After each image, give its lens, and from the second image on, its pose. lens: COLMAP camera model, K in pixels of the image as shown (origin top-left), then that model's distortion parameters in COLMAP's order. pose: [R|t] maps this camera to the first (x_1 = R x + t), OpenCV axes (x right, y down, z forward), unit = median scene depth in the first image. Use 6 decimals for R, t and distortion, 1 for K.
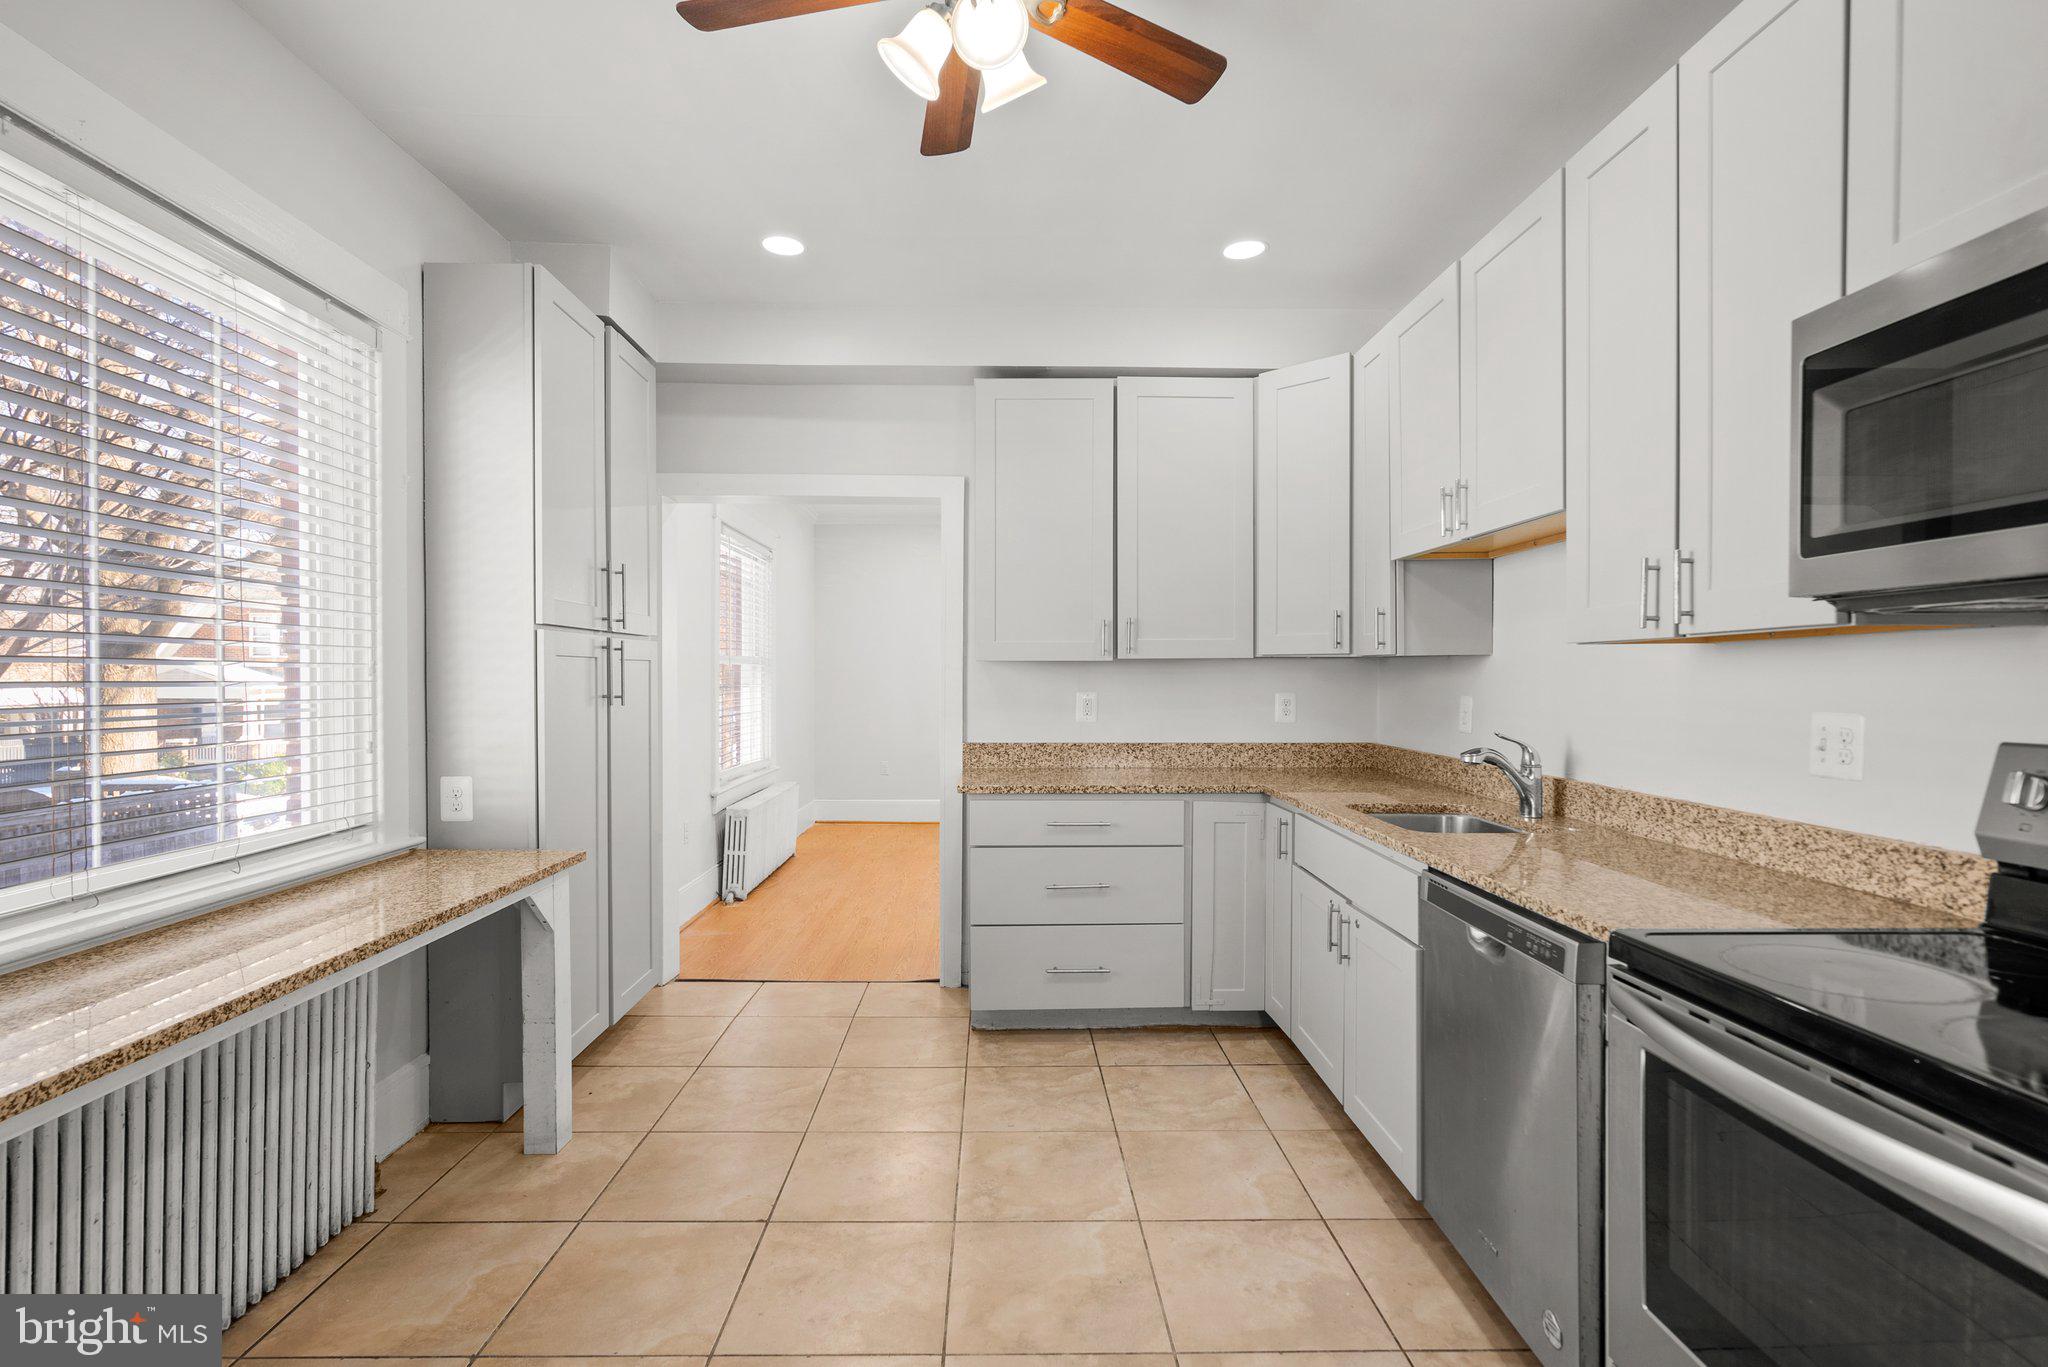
lens RADIAL K [[947.4, 0, 1003.5], [0, 947.4, 686.3], [0, 0, 1]] dist [-0.008671, 0.003265]
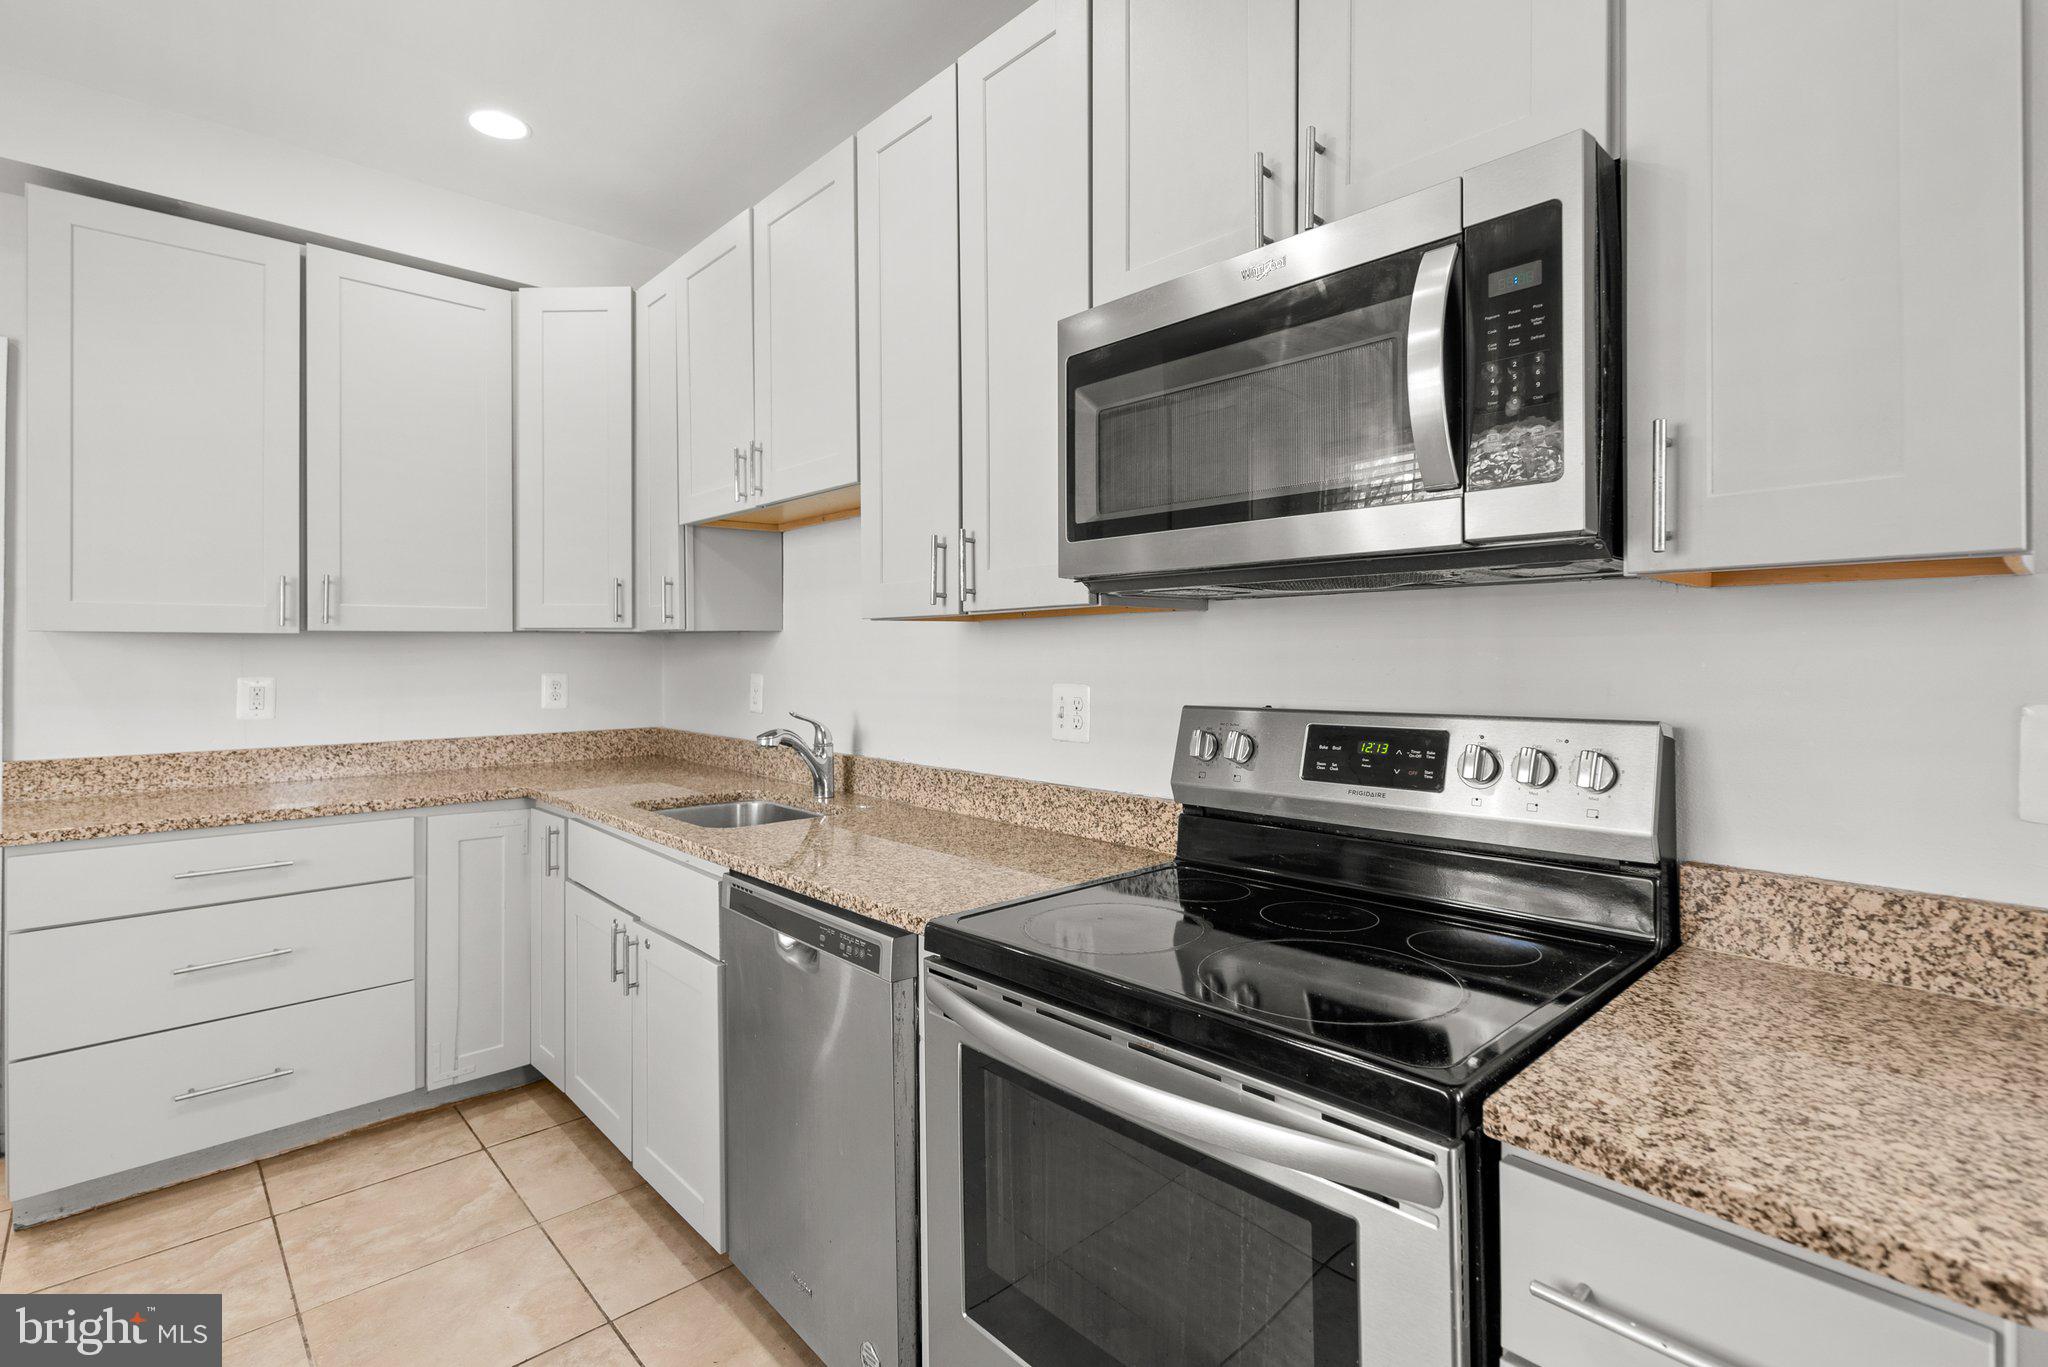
lens RADIAL K [[947.4, 0, 1020.9], [0, 947.4, 653.1], [0, 0, 1]] dist [-0.008671, 0.003265]
pose [[0.733055, -0.001238, 0.680169, 0.037063], [0.009963, 0.999911, -0.008918, 0.000119], [-0.680097, 0.013314, 0.733001, 0.125575]]
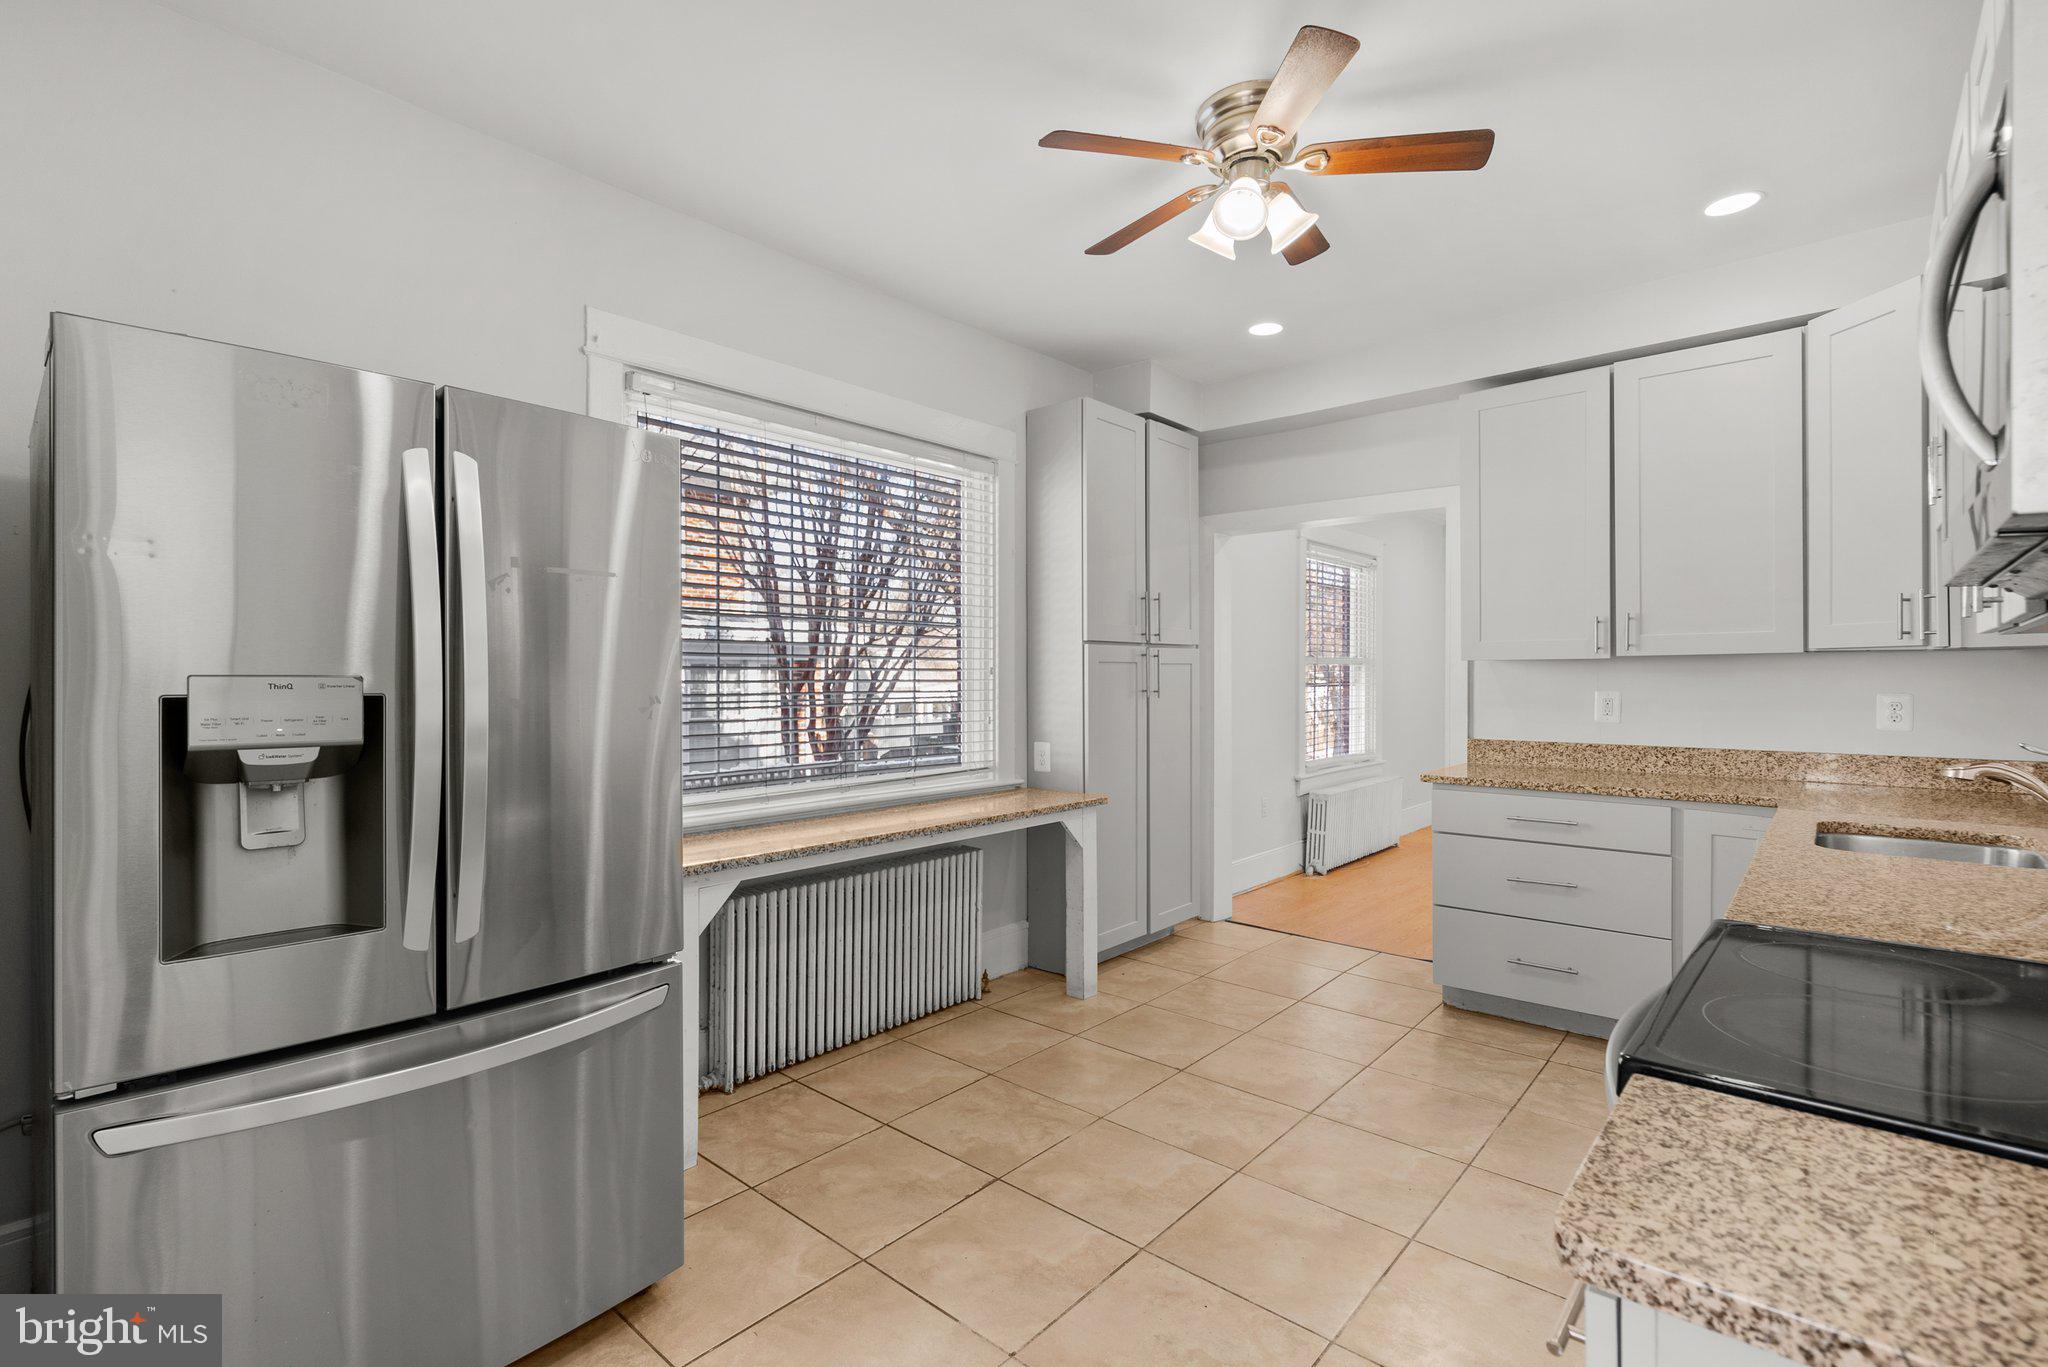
lens RADIAL K [[947.4, 0, 996.7], [0, 947.4, 676.1], [0, 0, 1]] dist [-0.008671, 0.003265]
pose [[0.724265, -0.002941, -0.689516, 0.409603], [-0.003750, 0.999959, -0.008204, 0.001602], [0.689512, 0.008528, 0.724224, -0.154990]]
